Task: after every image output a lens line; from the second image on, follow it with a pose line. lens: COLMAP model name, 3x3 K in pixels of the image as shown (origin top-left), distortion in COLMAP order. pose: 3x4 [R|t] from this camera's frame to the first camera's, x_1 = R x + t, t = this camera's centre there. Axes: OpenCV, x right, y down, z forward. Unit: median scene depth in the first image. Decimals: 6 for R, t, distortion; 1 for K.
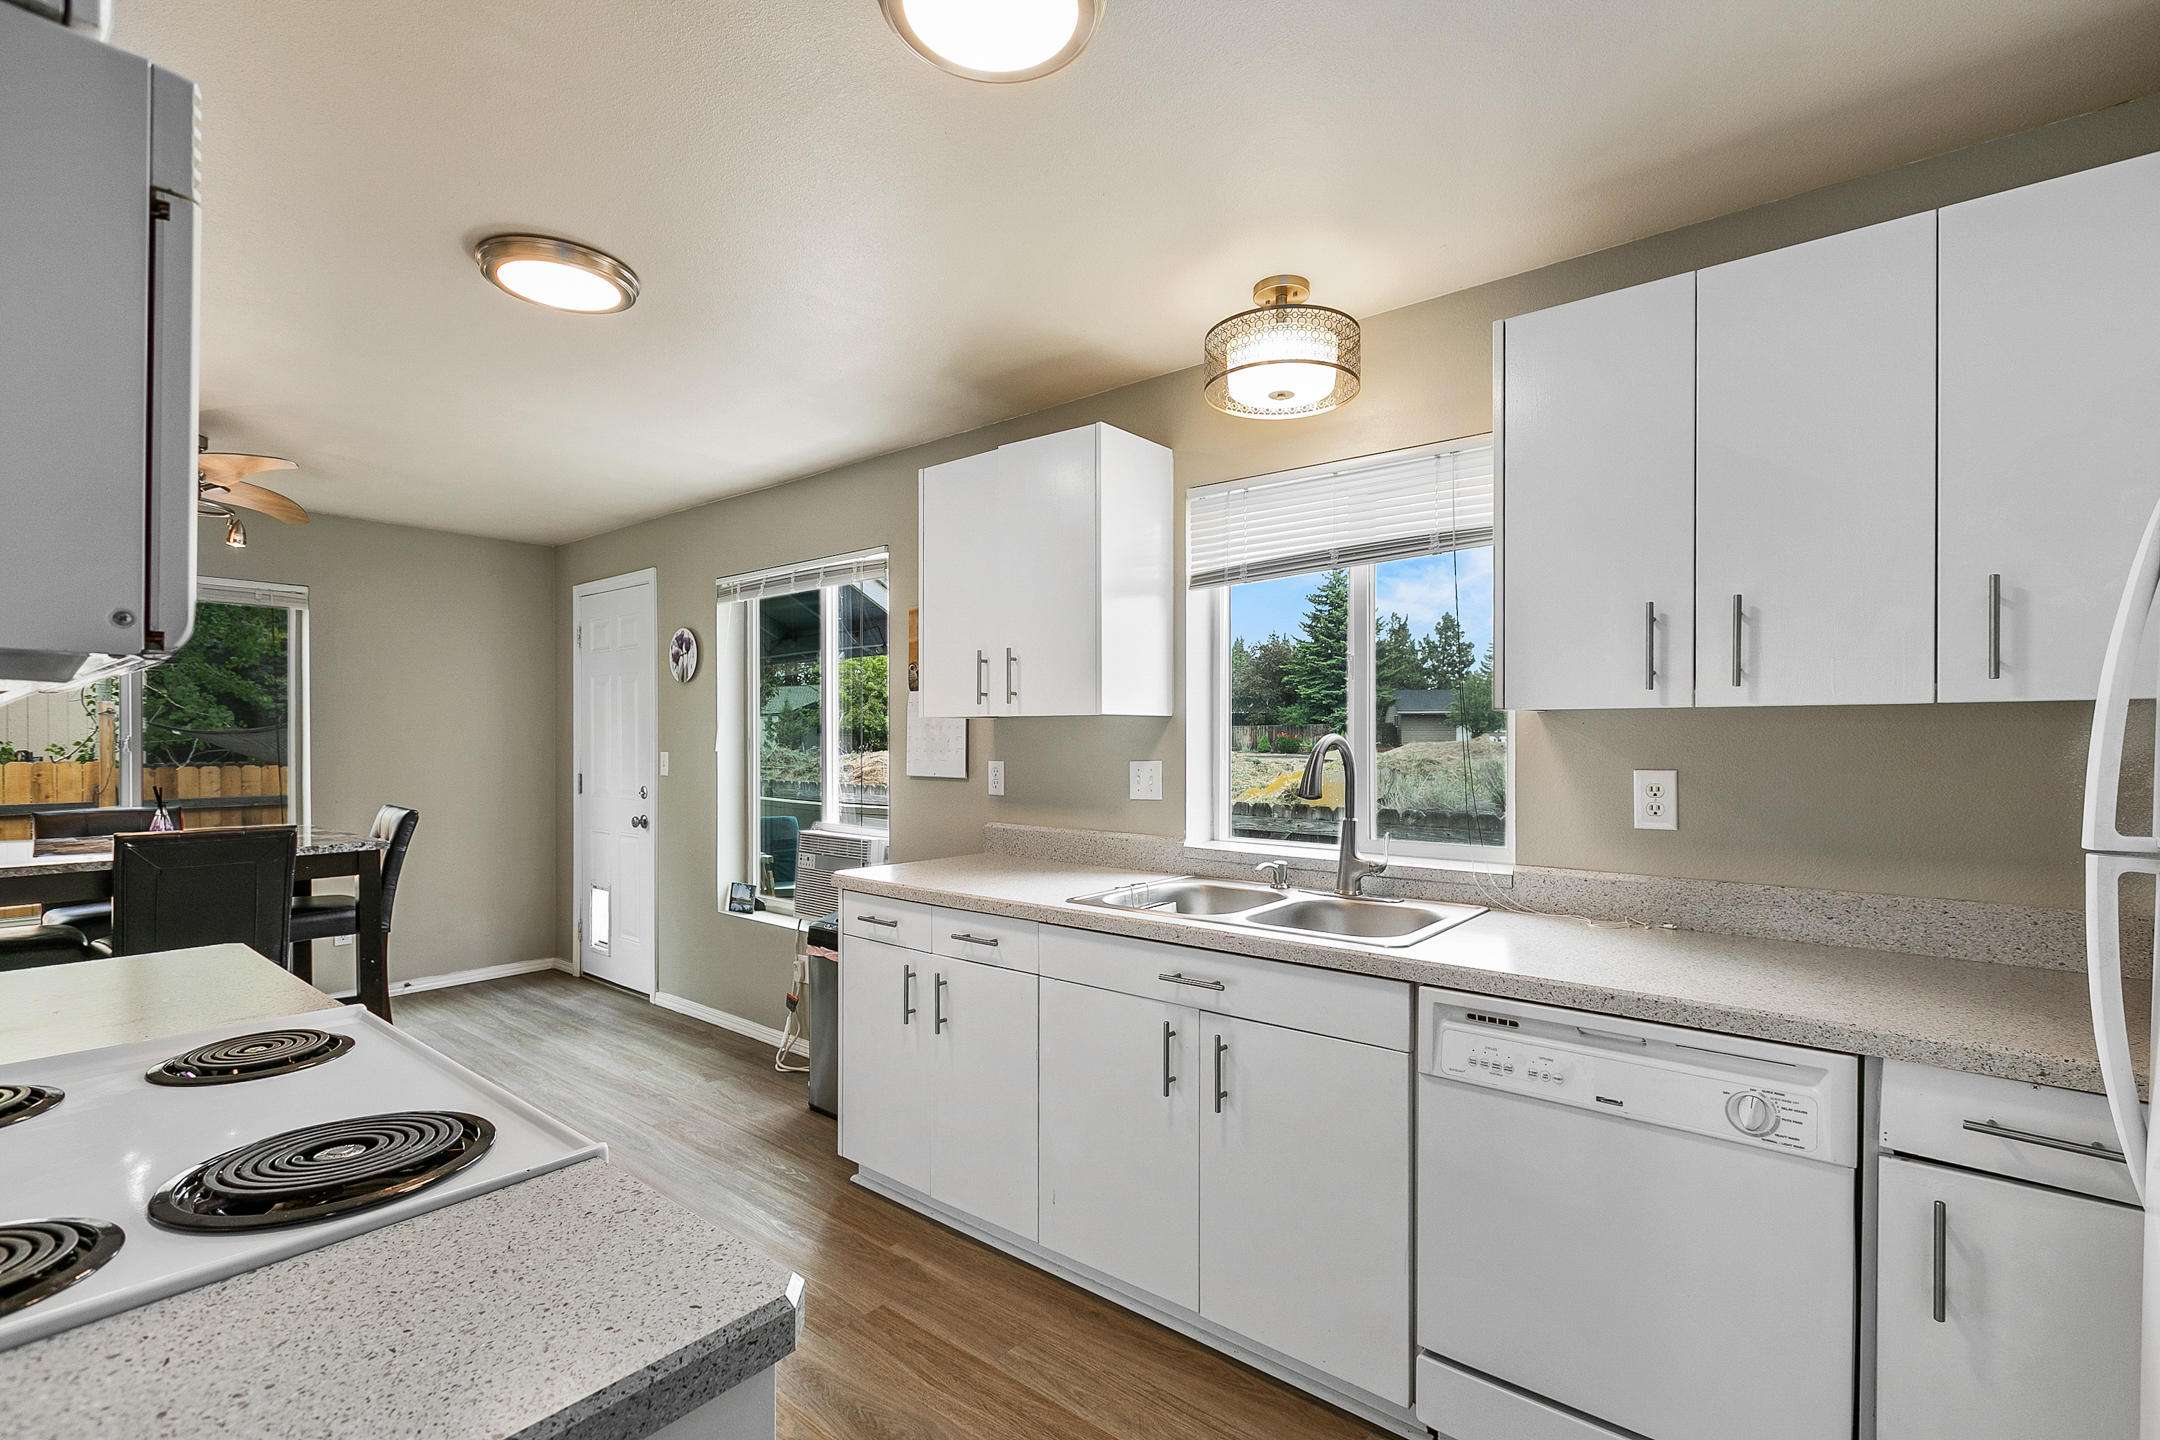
lens RADIAL K [[977.1, 0, 1069.3], [0, 977.1, 731.7], [0, 0, 1]] dist [-0.003420, -0.000127]
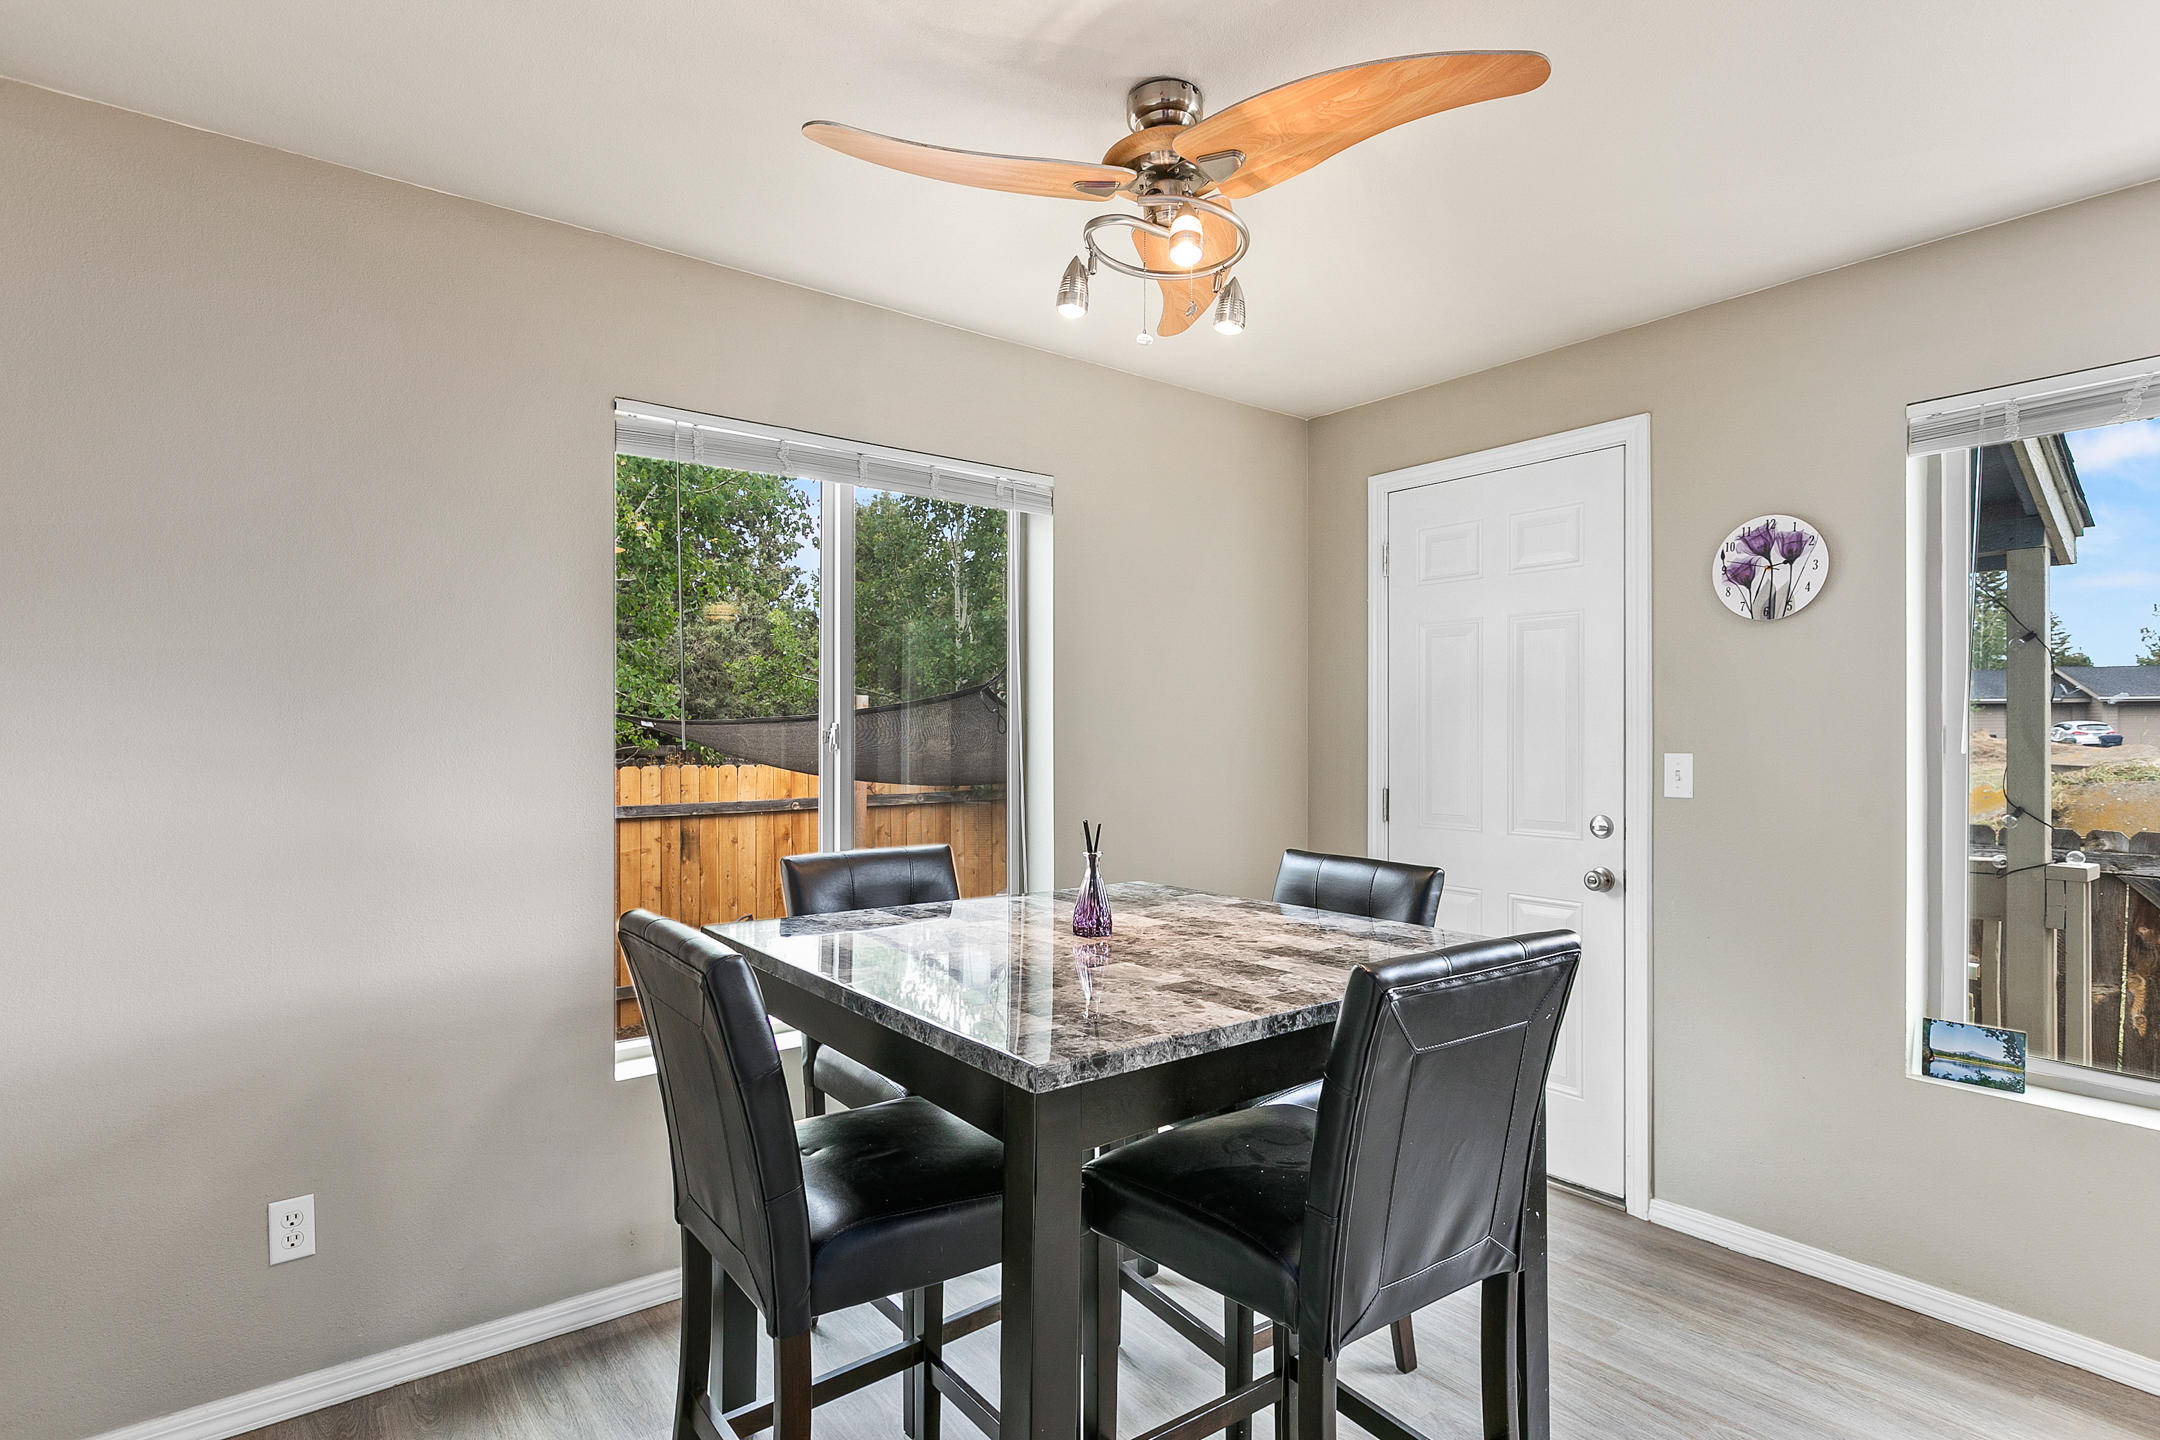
lens RADIAL K [[1082.2, 0, 1089.0], [0, 1082.2, 723.5], [0, 0, 1]] dist [-0.002056, 0.000170]
pose [[0.978562, 0.003797, -0.205918, -0.619876], [-0.005941, 0.999934, -0.009793, 0.012237], [0.205867, 0.010807, 0.978520, 0.357037]]
